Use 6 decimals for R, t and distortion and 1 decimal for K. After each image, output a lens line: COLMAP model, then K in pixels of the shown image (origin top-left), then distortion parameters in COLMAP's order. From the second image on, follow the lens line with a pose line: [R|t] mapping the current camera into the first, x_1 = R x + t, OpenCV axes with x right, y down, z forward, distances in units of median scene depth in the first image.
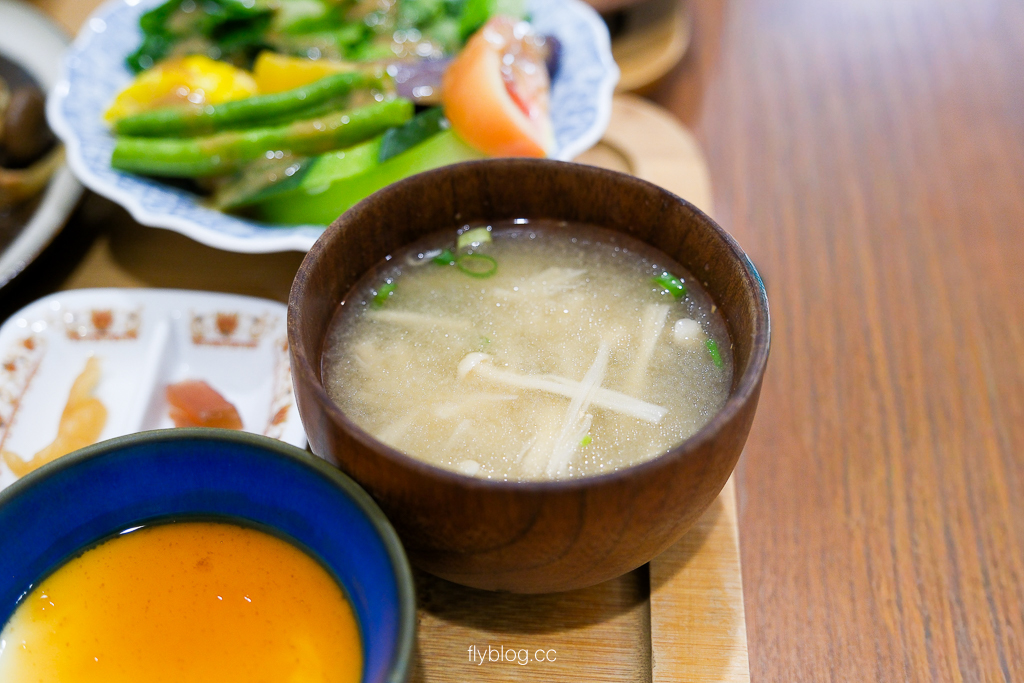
lens RADIAL K [[1297.3, 0, 508.4], [0, 1297.3, 333.5], [0, 0, 1]] dist [-0.025490, 0.000000]
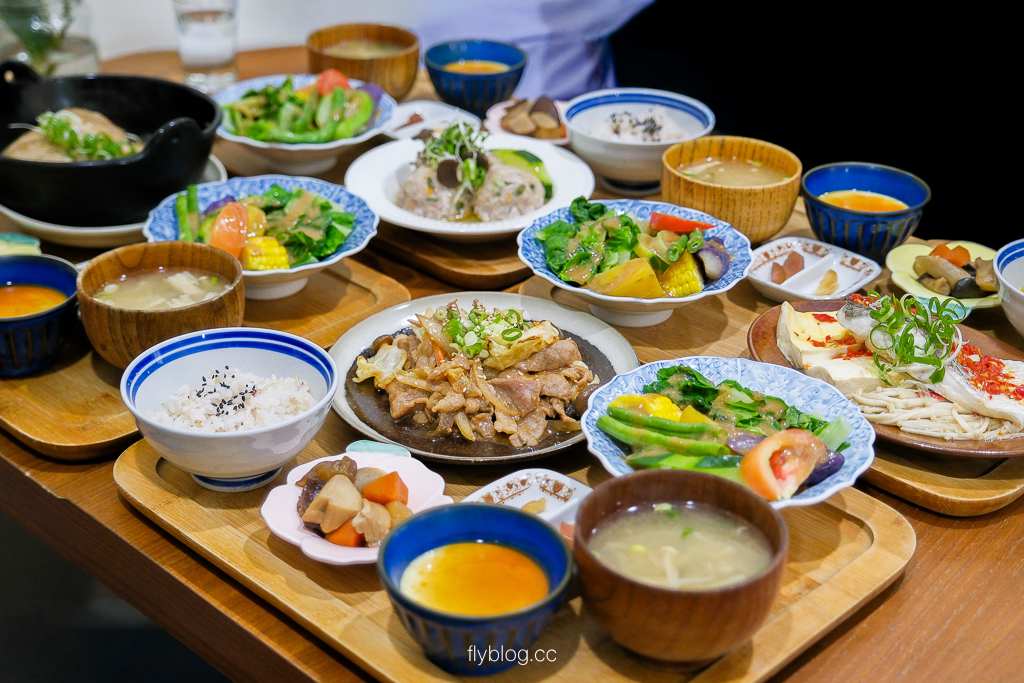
lens RADIAL K [[1531.0, 0, 486.1], [0, 1531.0, 387.0], [0, 0, 1]] dist [0.027523, 0.000000]
pose [[0.742157, 0.328168, -0.584387, 1.043973], [-0.469433, 0.876850, -0.103766, 0.166204], [0.478367, 0.351341, 0.804813, -1.166836]]
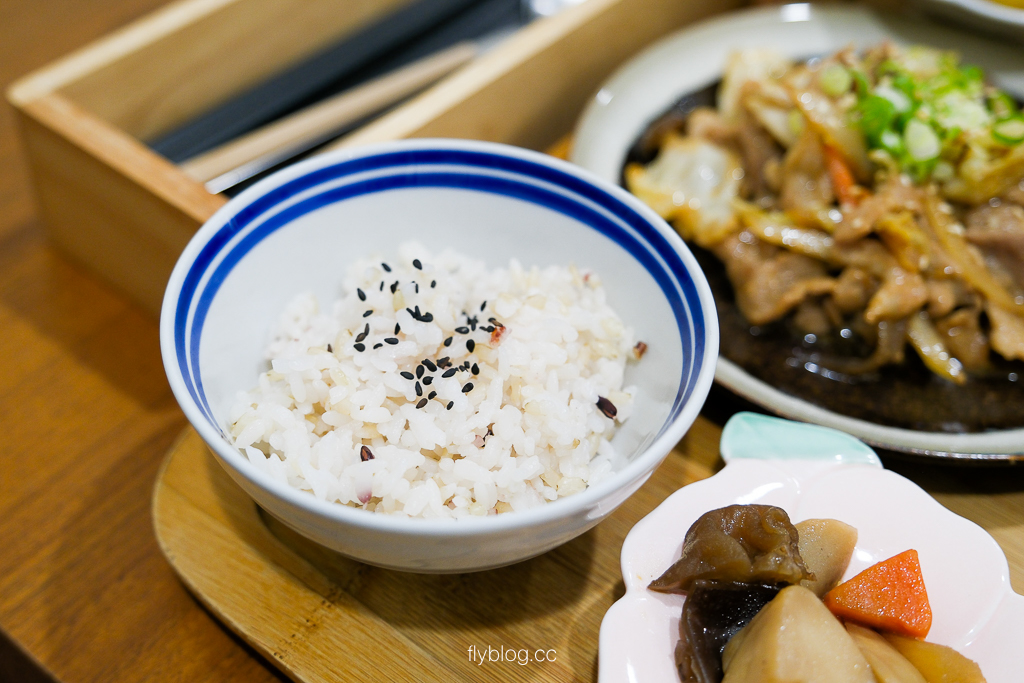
lens RADIAL K [[1297.3, 0, 518.8], [0, 1297.3, 349.1], [0, 0, 1]] dist [-0.025490, 0.000000]
pose [[0.812480, 0.423246, -0.400922, -0.423698], [-0.430055, 0.899428, 0.077989, 0.023452], [0.393609, 0.109054, 0.912786, -0.031165]]
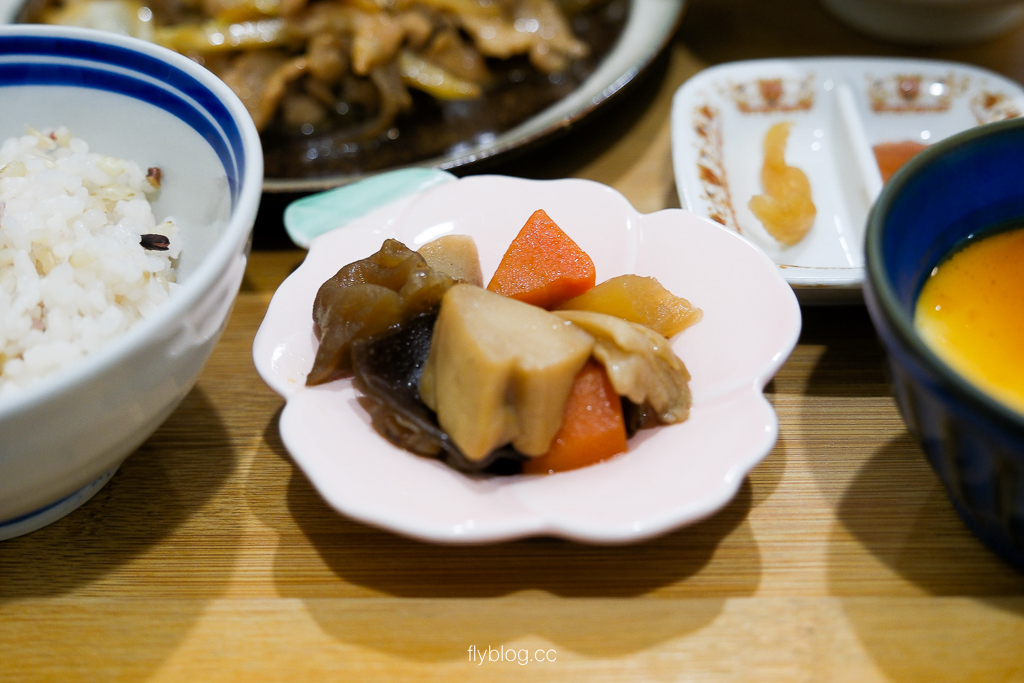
lens RADIAL K [[1455.6, 0, 513.8], [0, 1455.6, 338.9], [0, 0, 1]] dist [-0.086456, 0.000000]
pose [[0.998029, -0.052992, -0.033617, -0.486433], [0.050914, 0.996904, -0.059926, 0.221467], [0.036689, 0.058097, 0.997637, -0.002221]]
